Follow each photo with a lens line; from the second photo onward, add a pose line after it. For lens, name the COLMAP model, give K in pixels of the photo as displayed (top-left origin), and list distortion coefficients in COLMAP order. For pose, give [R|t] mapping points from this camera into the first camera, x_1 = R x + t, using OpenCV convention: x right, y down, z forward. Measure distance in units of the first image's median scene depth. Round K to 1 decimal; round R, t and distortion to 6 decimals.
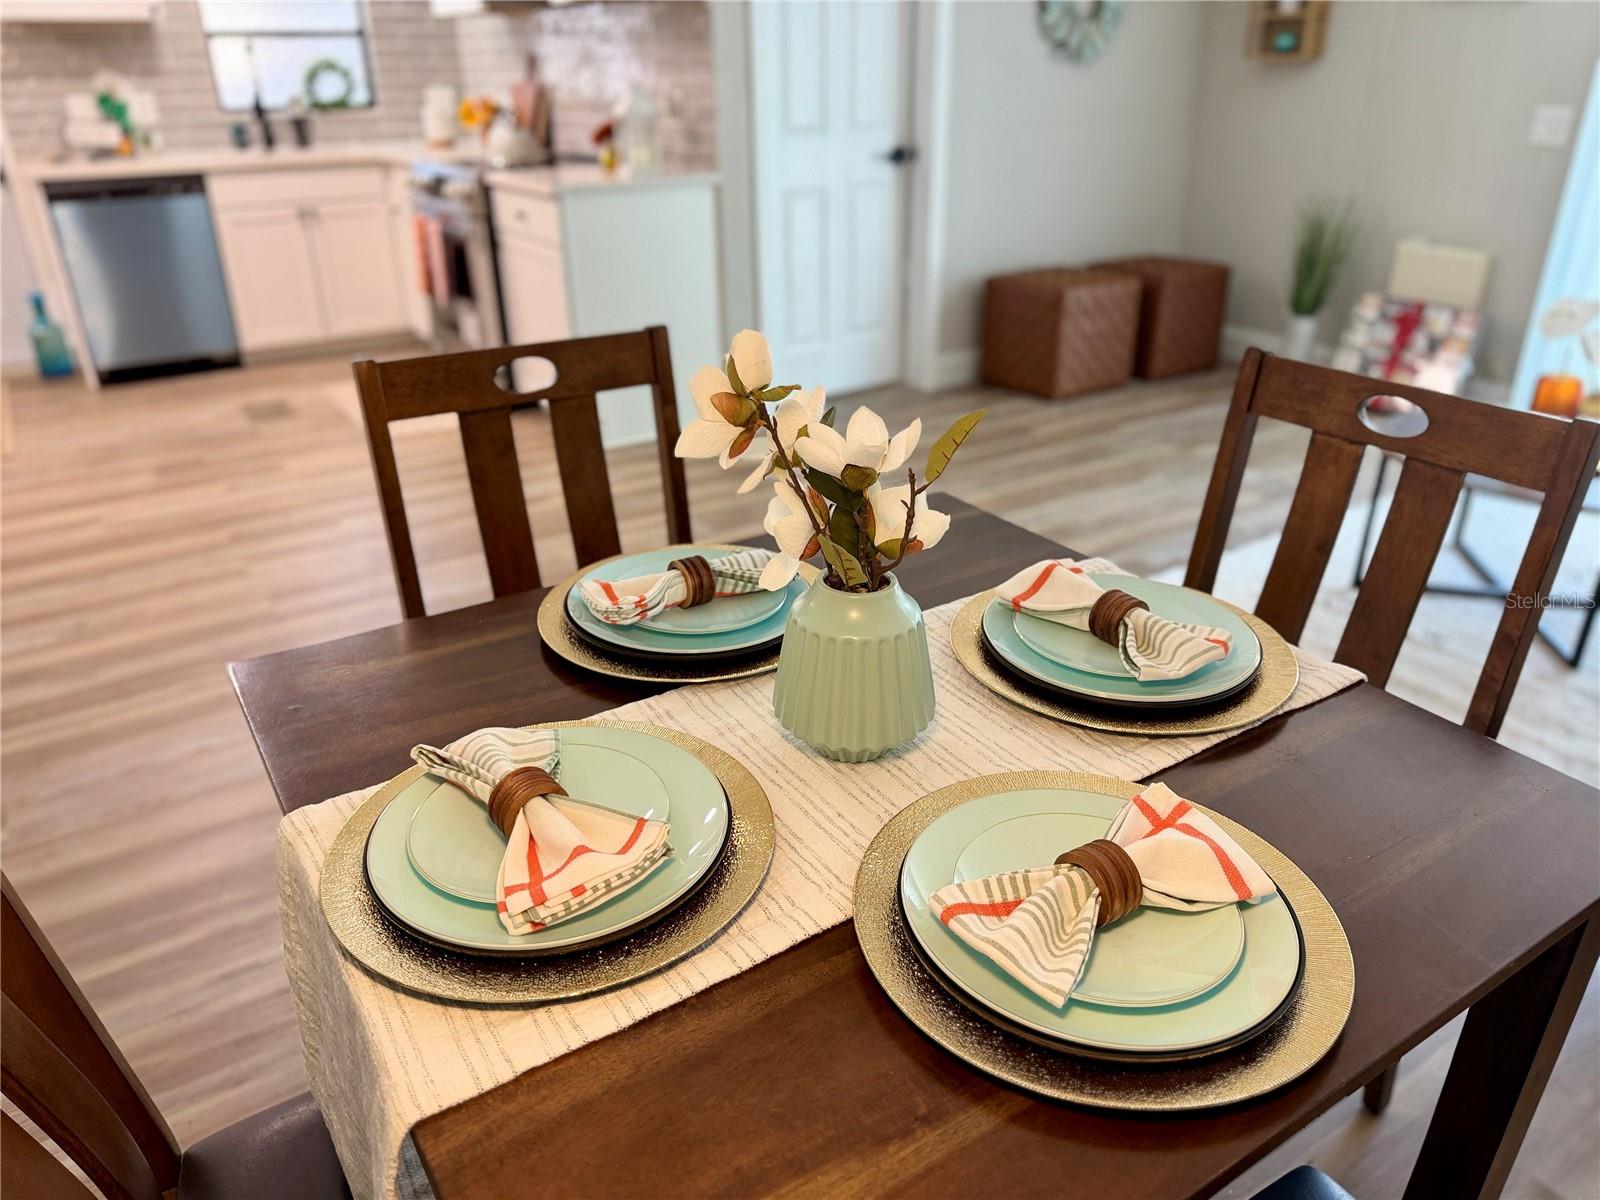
lens RADIAL K [[1123.5, 0, 794.2], [0, 1123.5, 607.0], [0, 0, 1]] dist [0.064507, -0.085399]
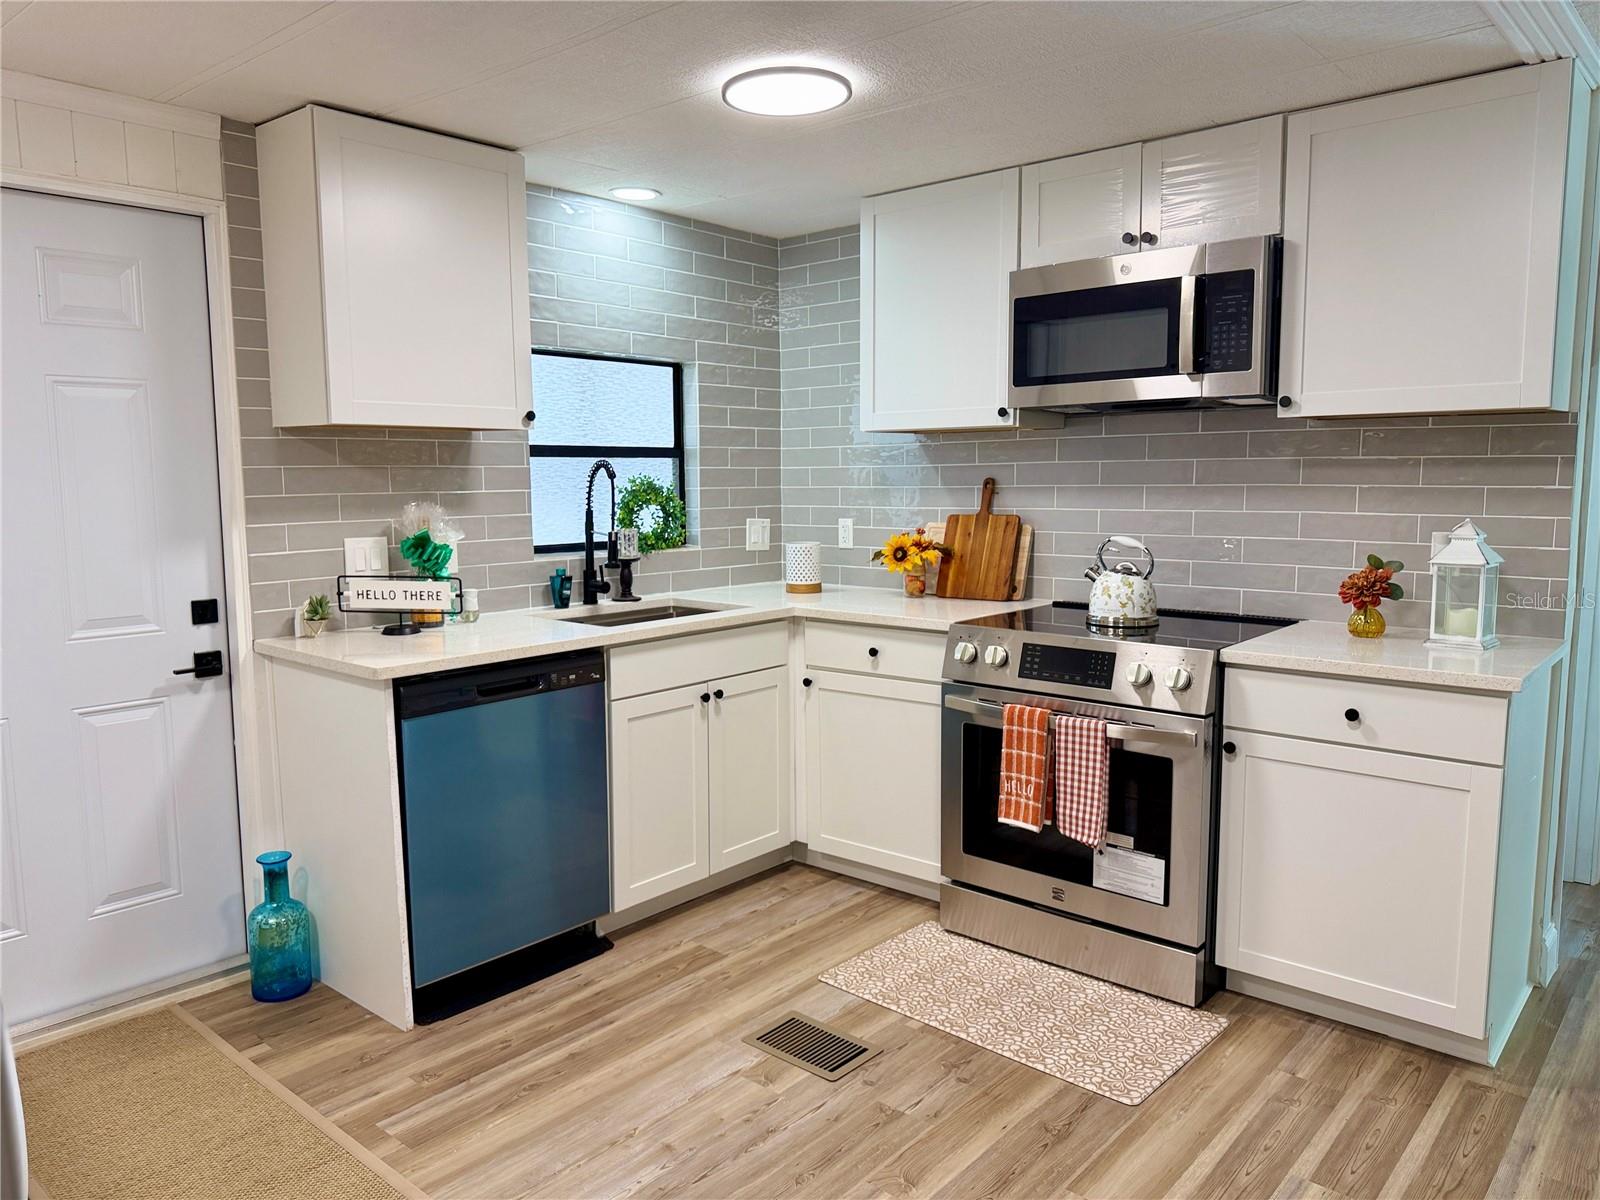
lens RADIAL K [[1123.5, 0, 804.0], [0, 1123.5, 606.6], [0, 0, 1]] dist [0.064507, -0.085399]
pose [[0.961905, -0.029546, 0.271783, -2.164897], [0.115524, 0.944950, -0.306142, -0.735437], [-0.247777, 0.325877, 0.912366, 1.437039]]
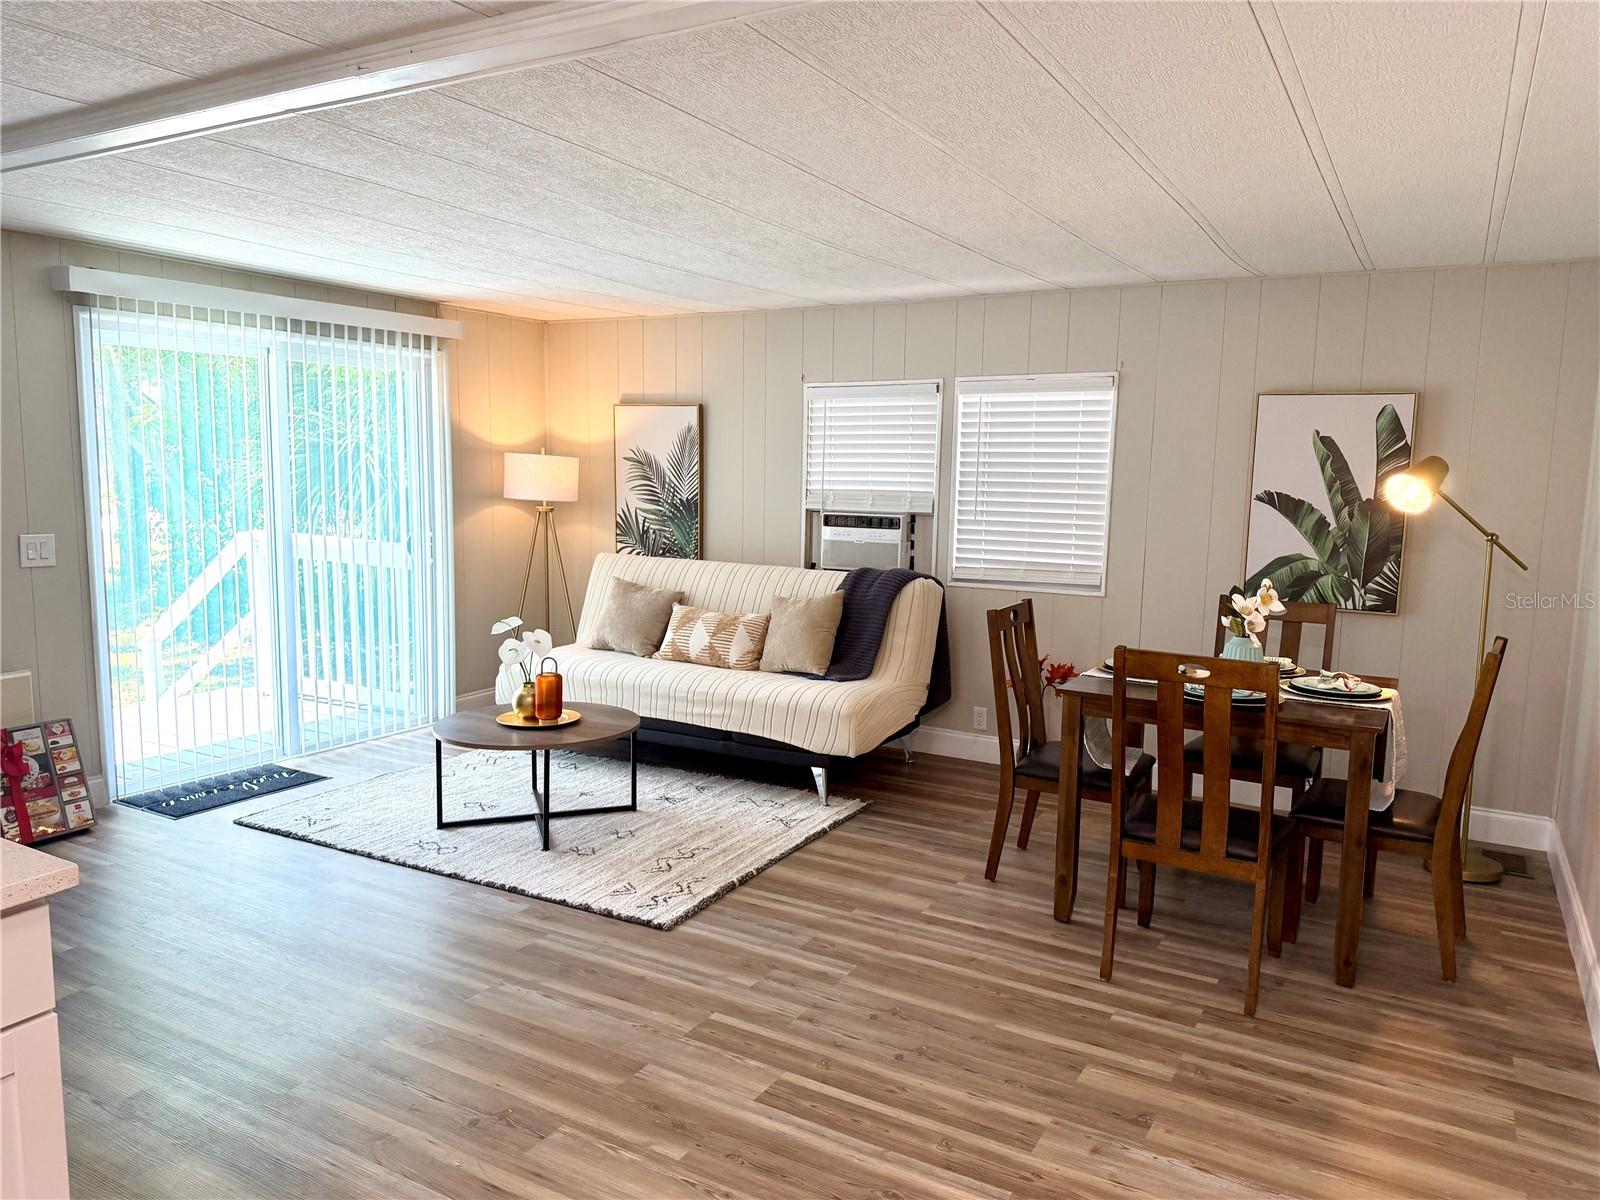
lens RADIAL K [[1123.5, 0, 796.8], [0, 1123.5, 593.8], [0, 0, 1]] dist [0.064507, -0.085399]
pose [[-0.458580, -0.106759, 0.882217, -1.906673], [0.373818, 0.877475, 0.300497, -1.353010], [-0.806204, 0.467590, -0.362484, 2.527804]]
